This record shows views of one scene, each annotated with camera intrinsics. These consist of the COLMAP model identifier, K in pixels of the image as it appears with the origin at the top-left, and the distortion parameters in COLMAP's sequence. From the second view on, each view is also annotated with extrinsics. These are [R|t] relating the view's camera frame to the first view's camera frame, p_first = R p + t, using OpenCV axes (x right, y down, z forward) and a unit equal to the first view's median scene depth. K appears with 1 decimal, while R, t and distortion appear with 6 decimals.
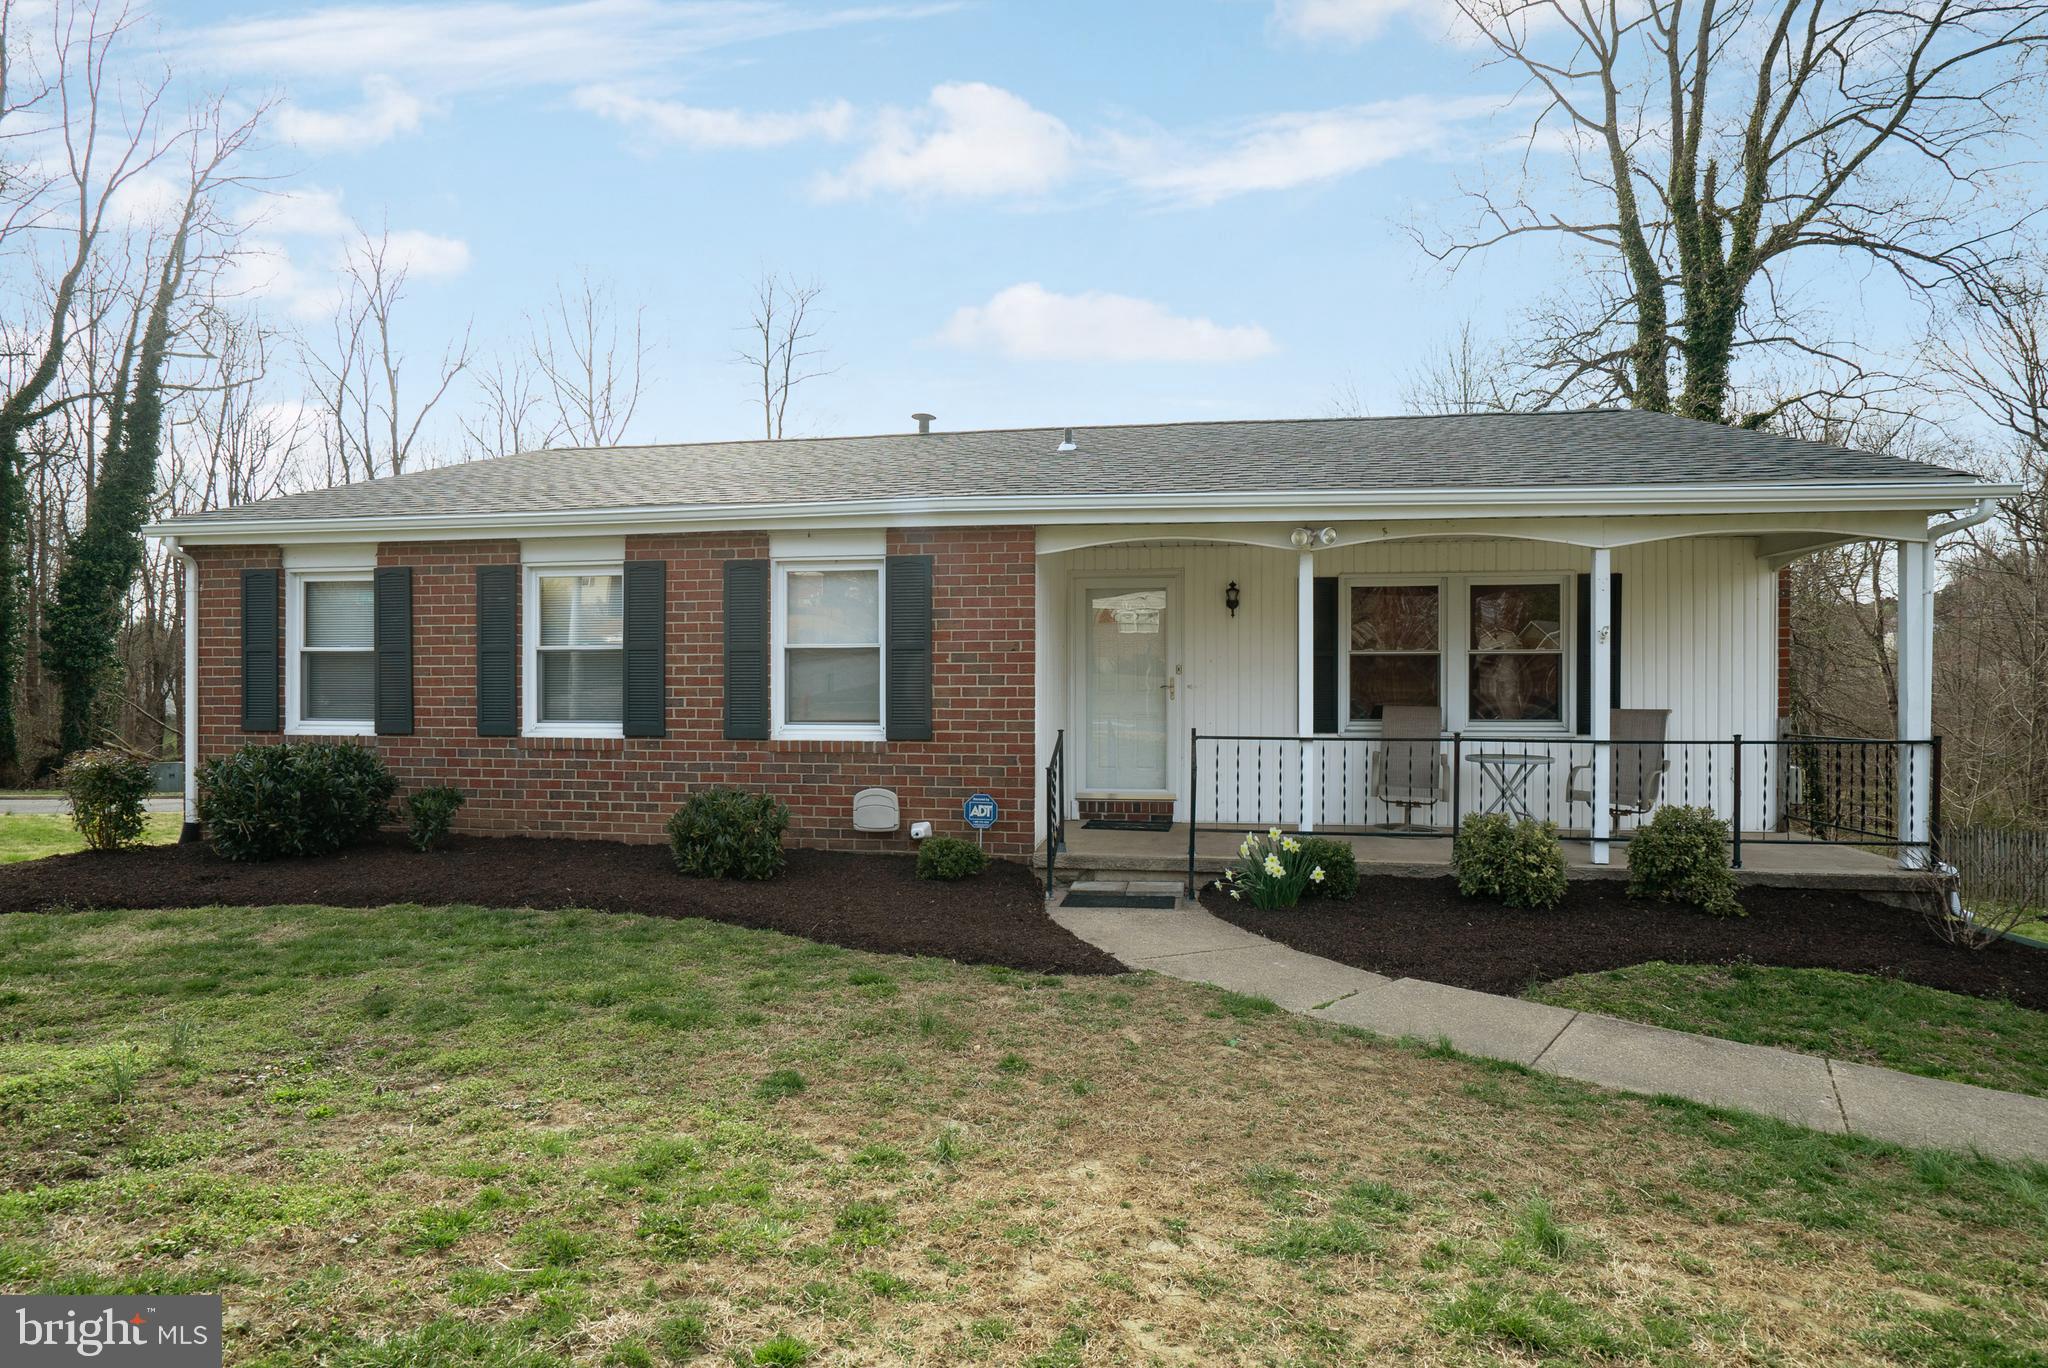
lens RADIAL K [[1096.3, 0, 1061.0], [0, 1096.3, 694.9], [0, 0, 1]] dist [-0.046050, 0.026883]
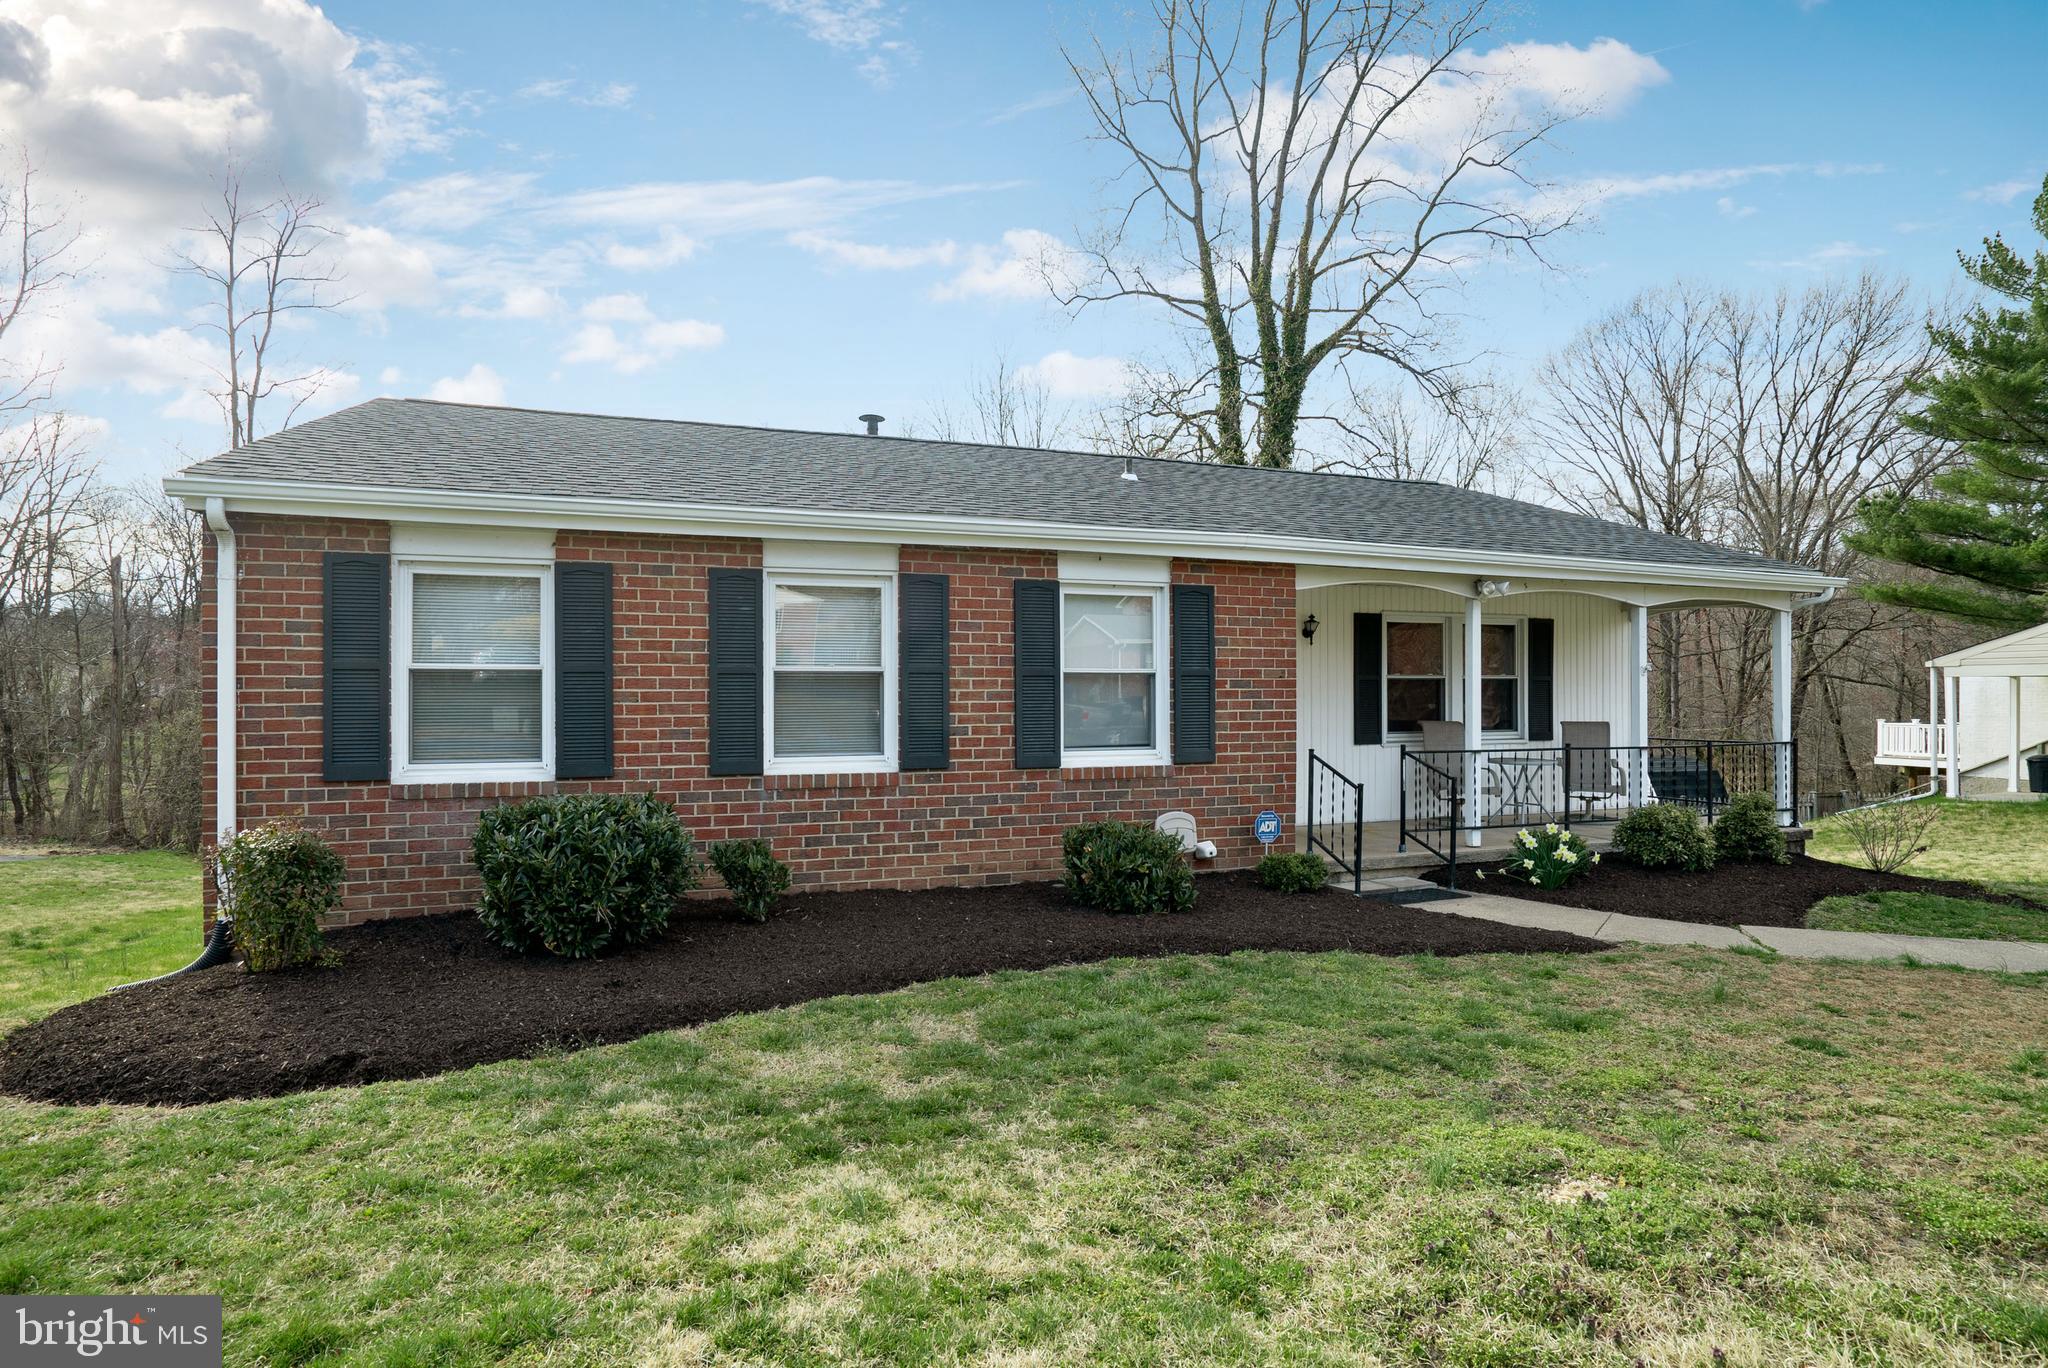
lens RADIAL K [[1096.3, 0, 1061.0], [0, 1096.3, 694.9], [0, 0, 1]] dist [-0.046050, 0.026883]
pose [[0.865104, -0.002921, 0.501584, -0.725451], [0.003232, 0.999995, 0.000250, -0.022694], [-0.501582, 0.001405, 0.865109, 0.157998]]
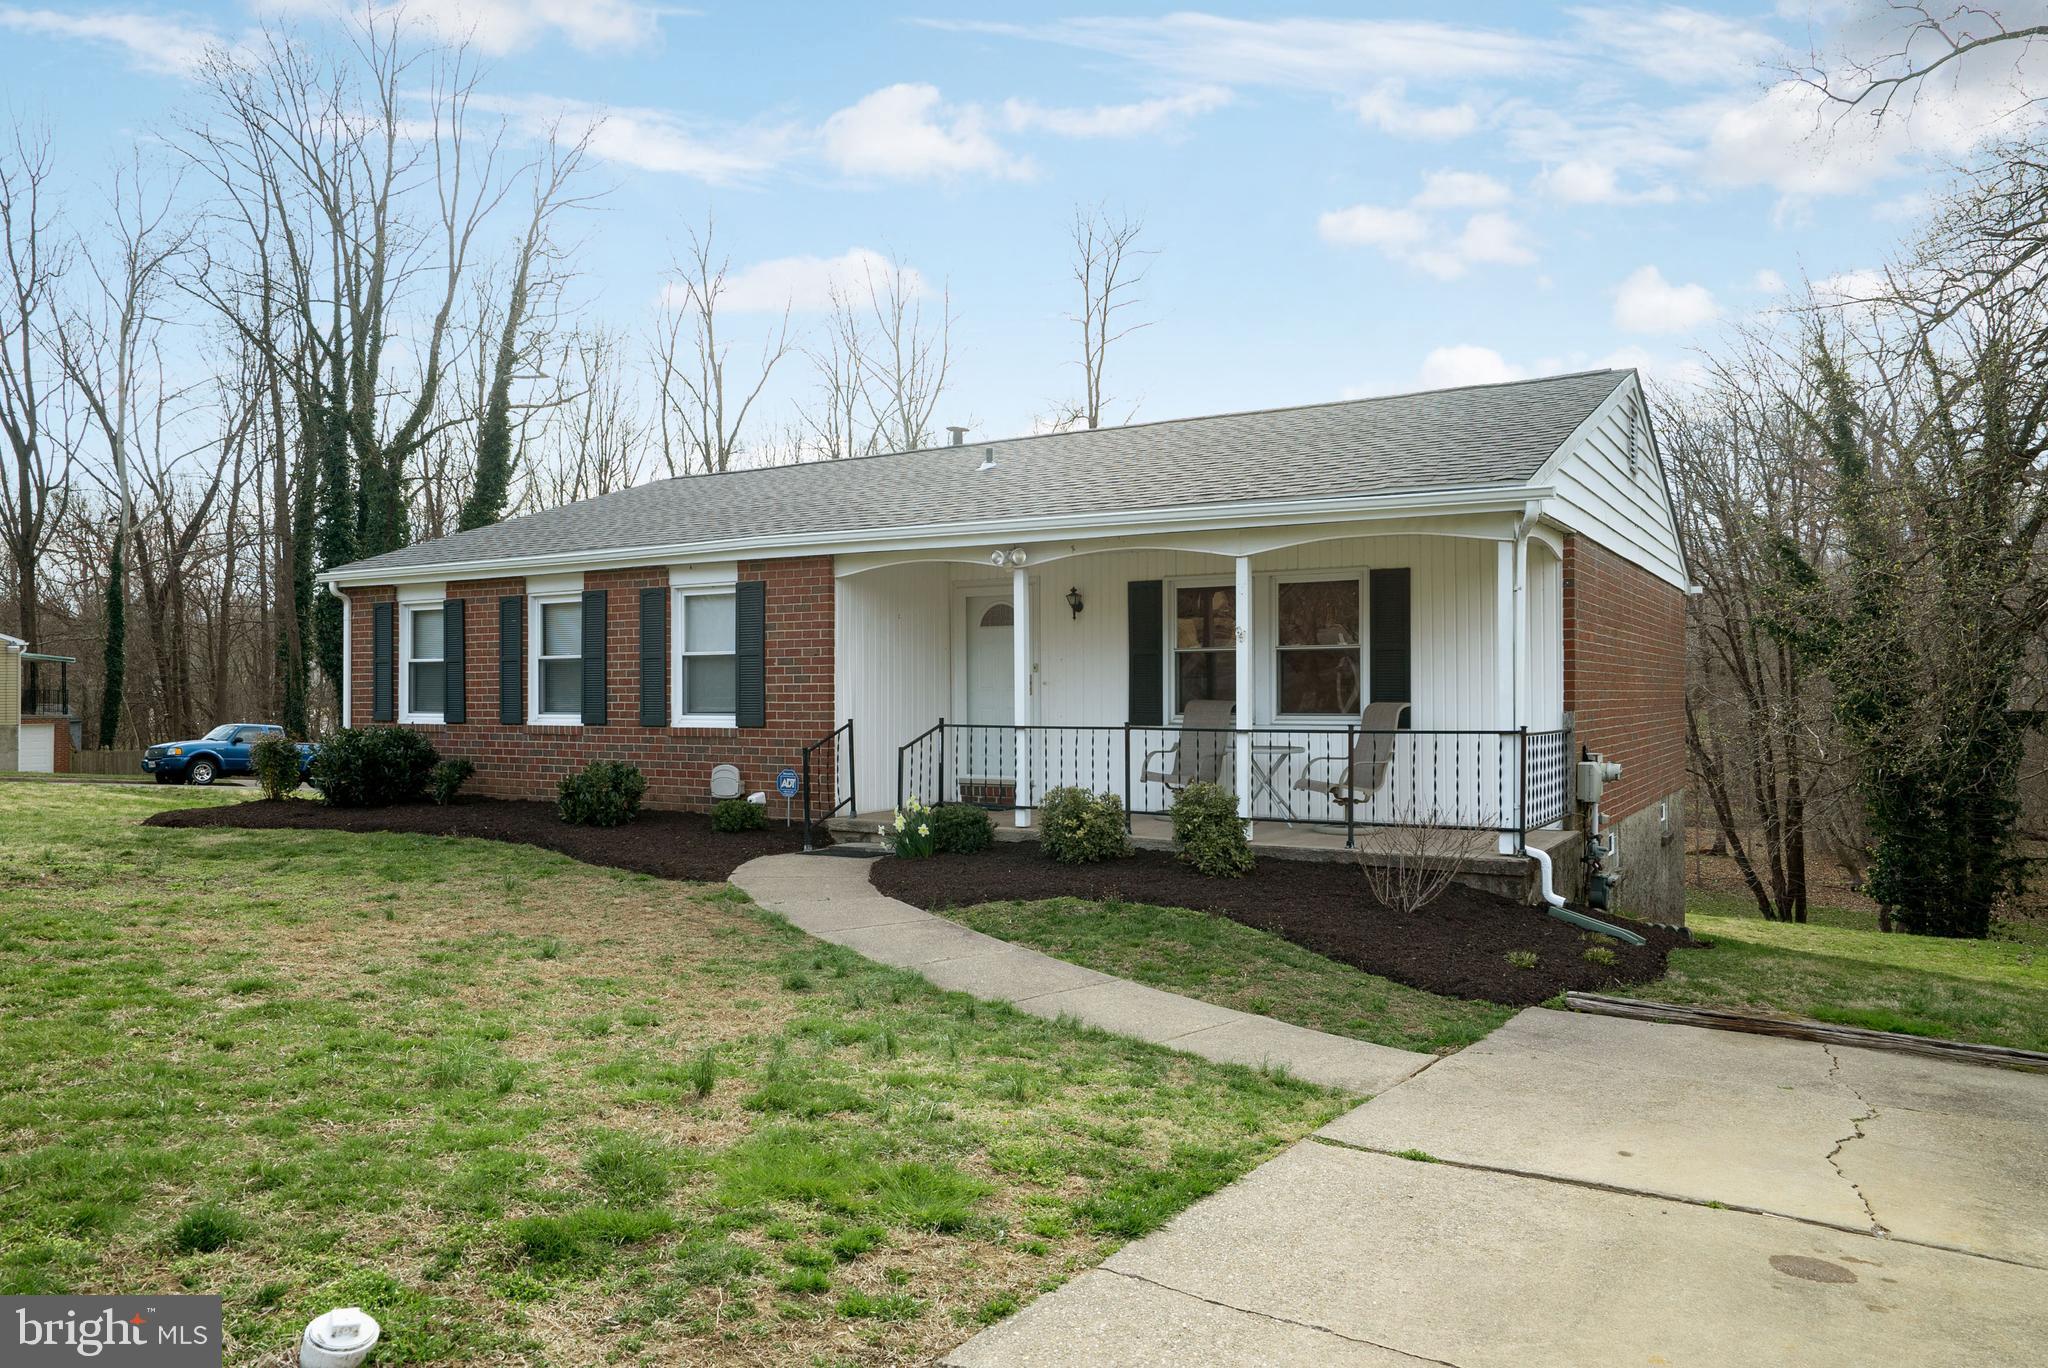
lens RADIAL K [[1434.8, 0, 1077.5], [0, 1434.8, 676.9], [0, 0, 1]] dist [-0.000458, 0.000663]
pose [[0.928043, -0.008884, -0.372368, 0.785336], [0.003361, 0.999875, -0.015479, 0.009559], [0.372458, 0.013113, 0.927956, -0.378475]]
